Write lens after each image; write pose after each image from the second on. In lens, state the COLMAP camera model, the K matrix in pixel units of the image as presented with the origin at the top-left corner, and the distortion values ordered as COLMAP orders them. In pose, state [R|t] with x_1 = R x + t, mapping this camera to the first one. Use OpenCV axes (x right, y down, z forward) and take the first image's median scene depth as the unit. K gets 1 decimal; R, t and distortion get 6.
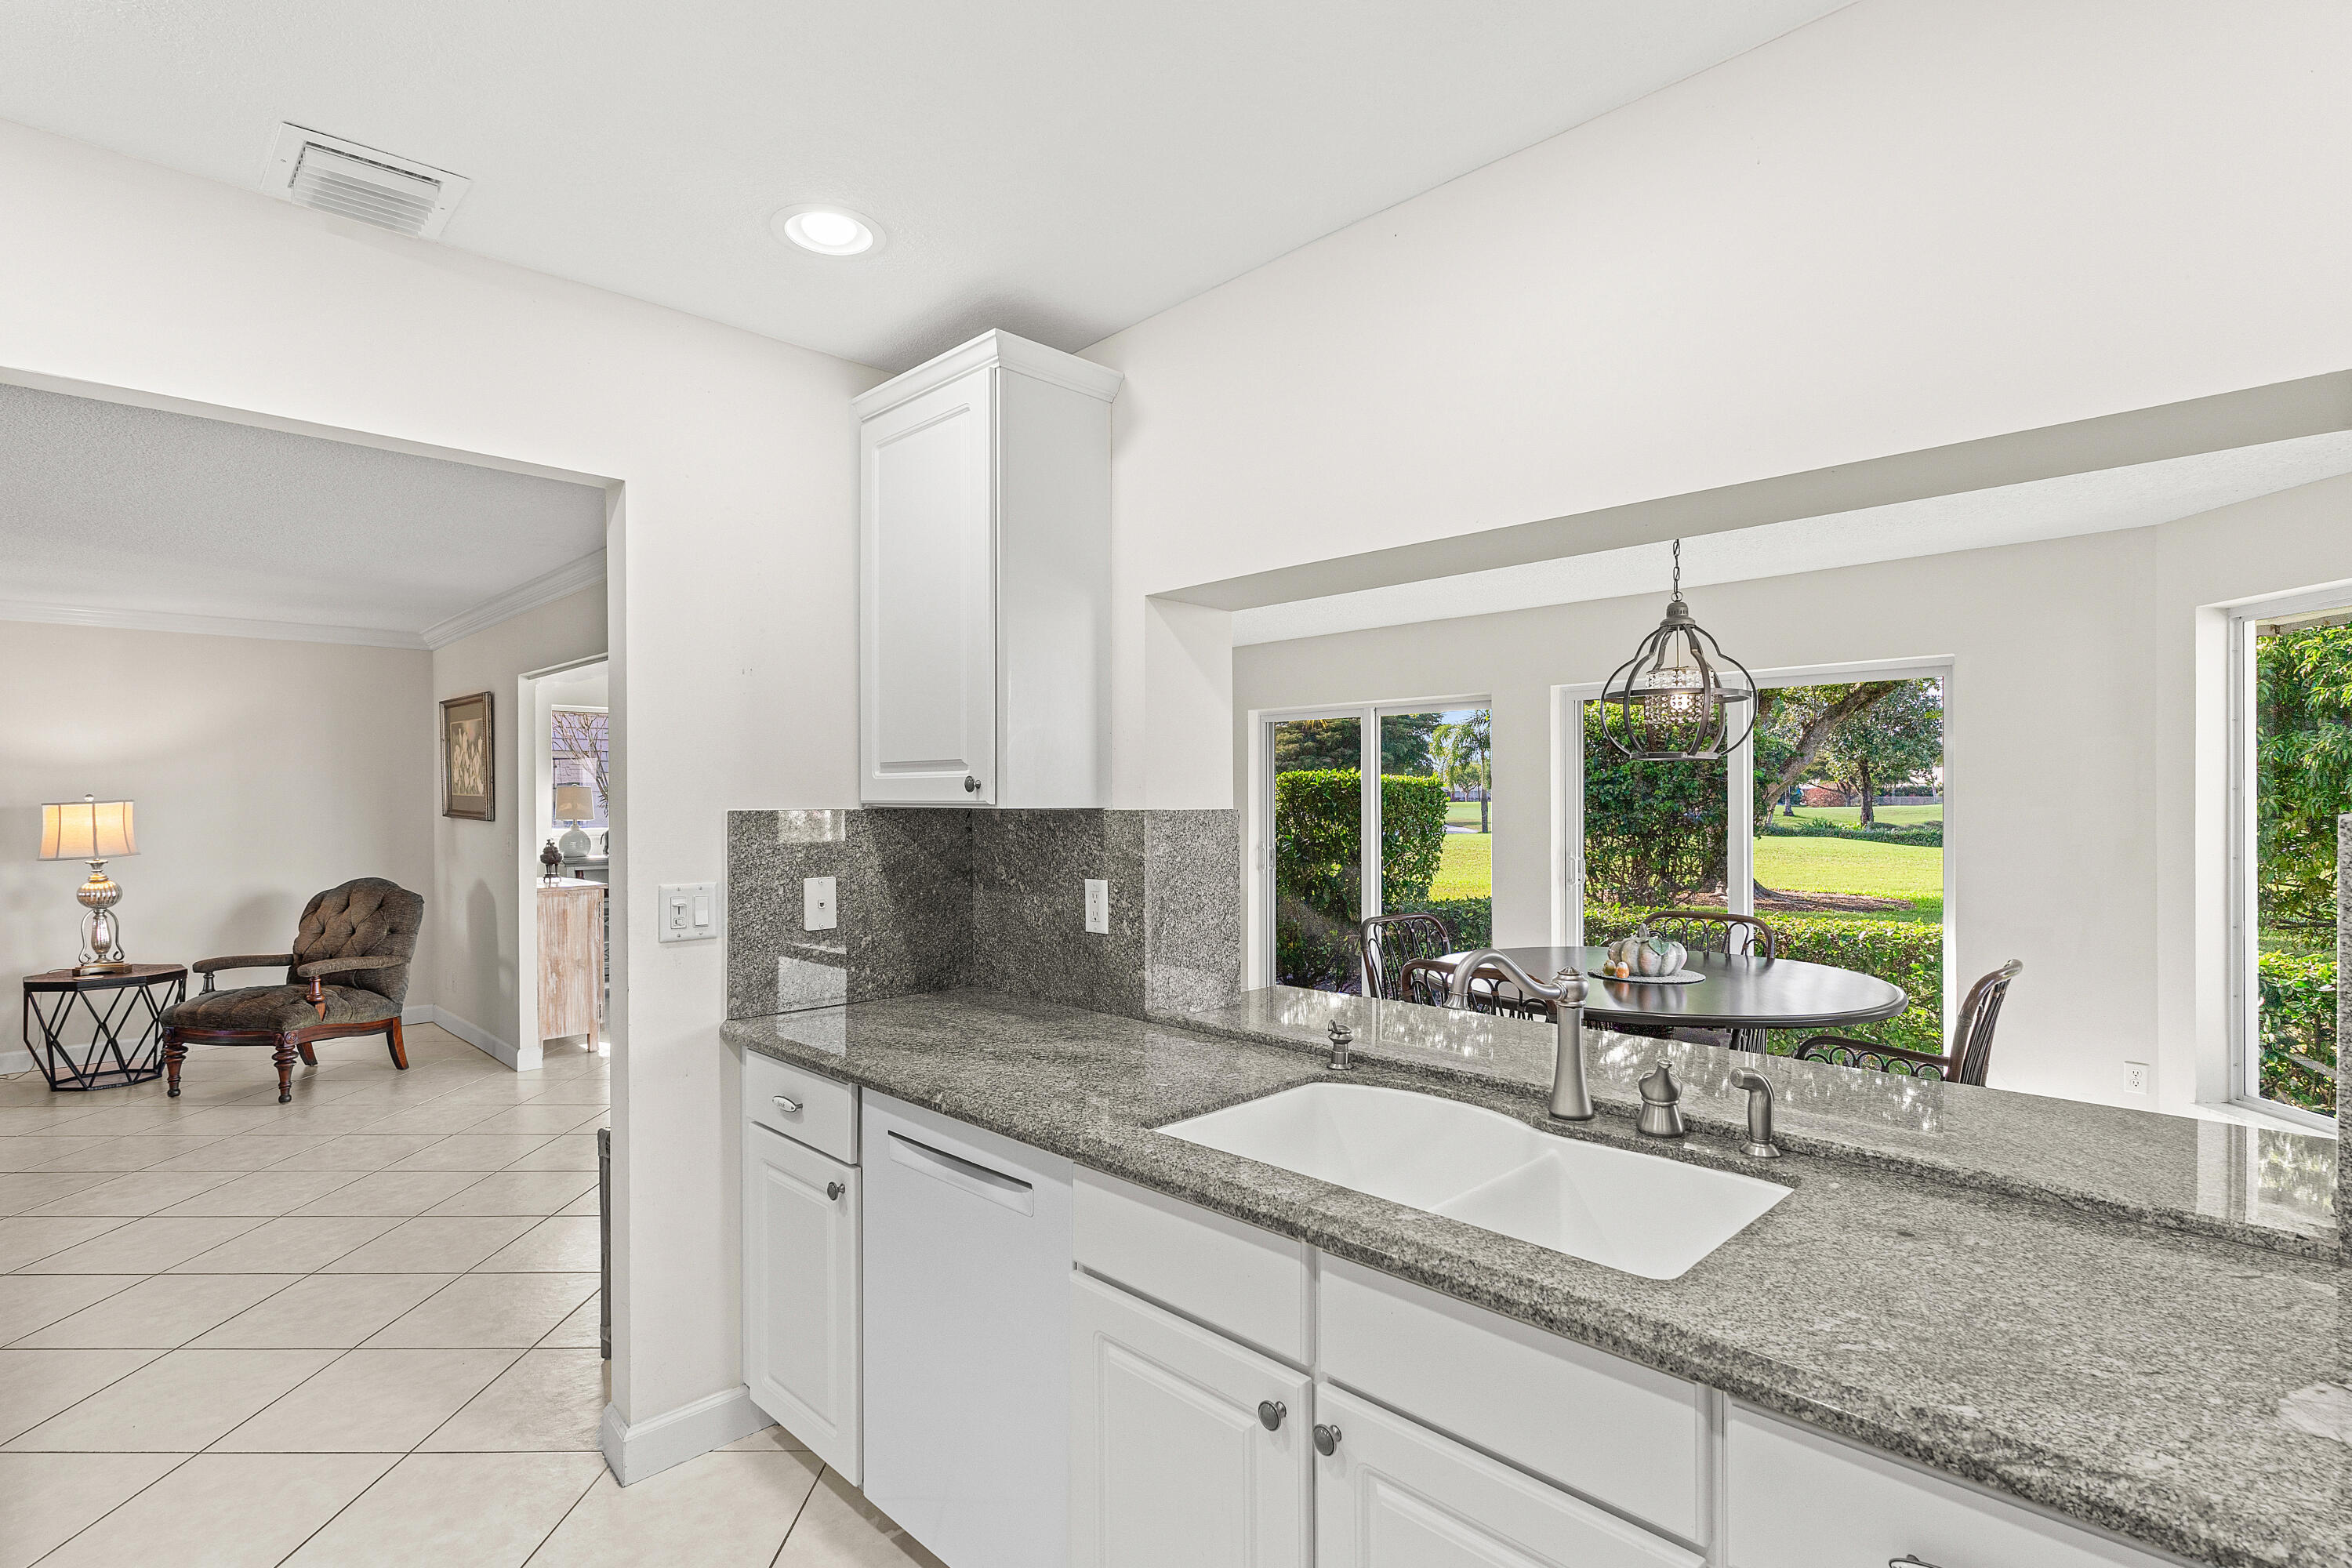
lens RADIAL K [[1143.4, 0, 1183.5], [0, 1143.4, 774.2], [0, 0, 1]] dist [0.000081, -0.000114]
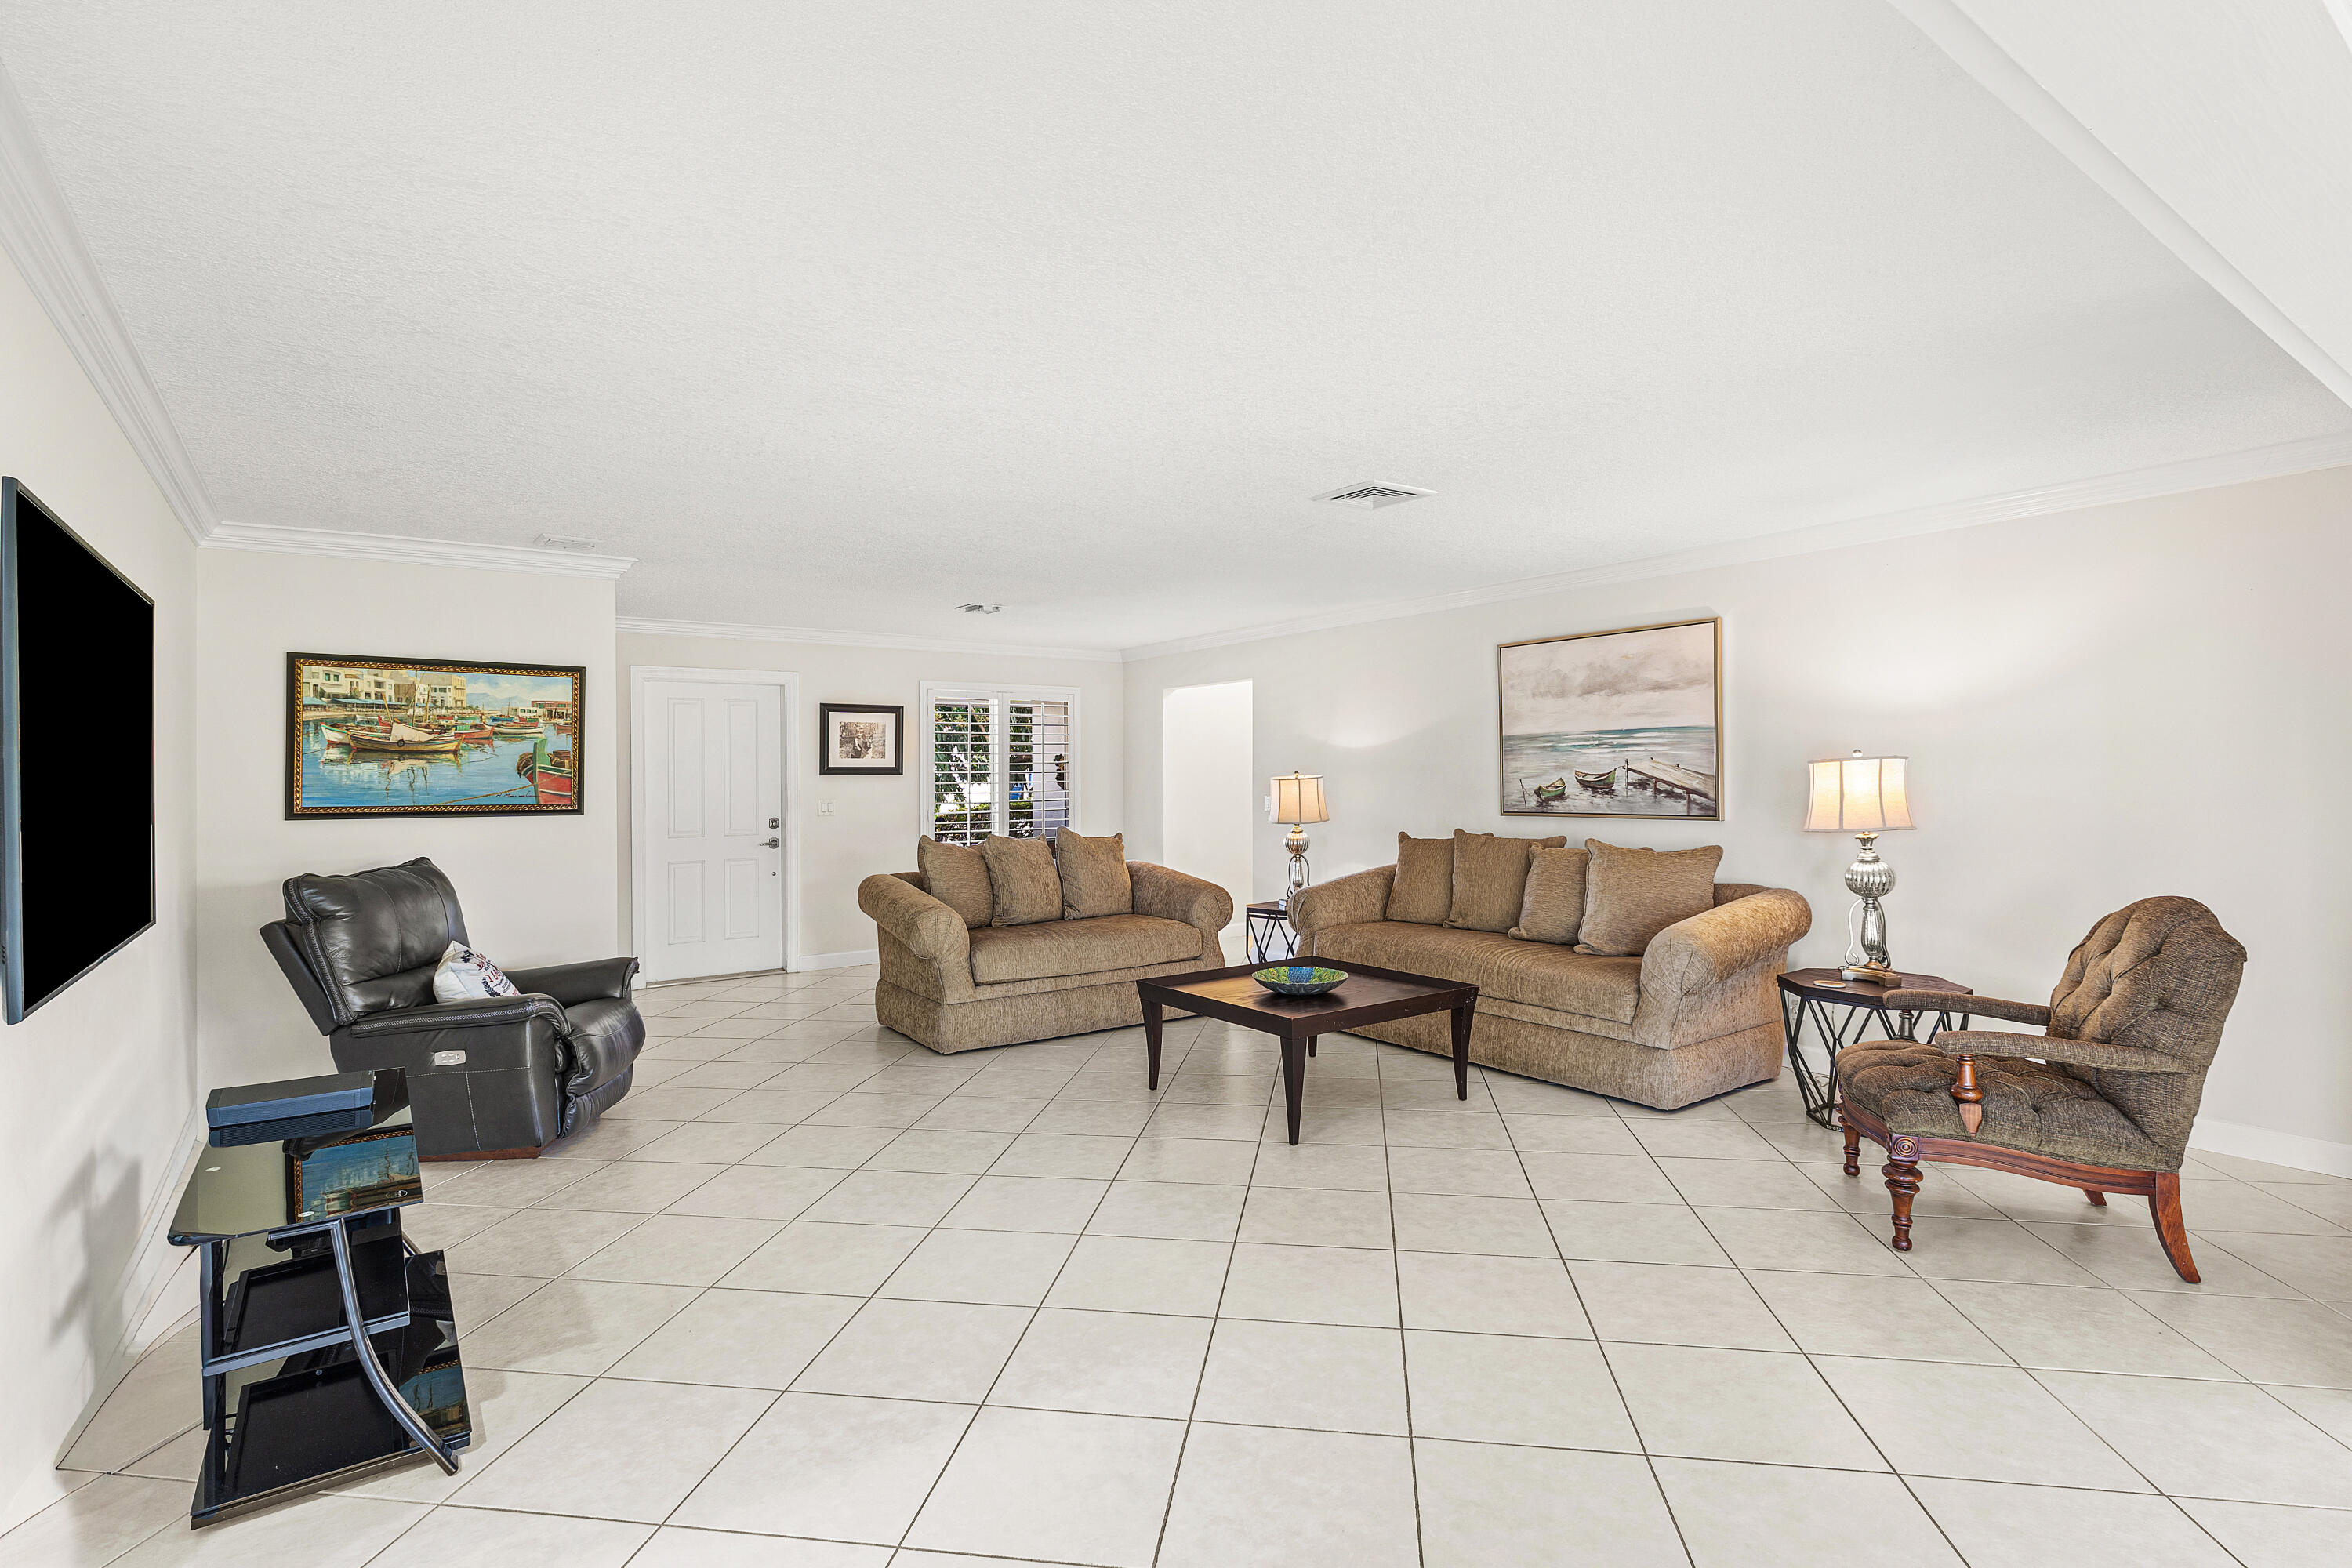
lens RADIAL K [[1143.4, 0, 1183.5], [0, 1143.4, 774.2], [0, 0, 1]] dist [0.000081, -0.000114]
pose [[-0.149764, 0.006575, -0.988700, -0.117519], [0.027226, 0.999626, 0.002523, 0.020067], [0.988347, -0.026541, -0.149887, 0.662643]]
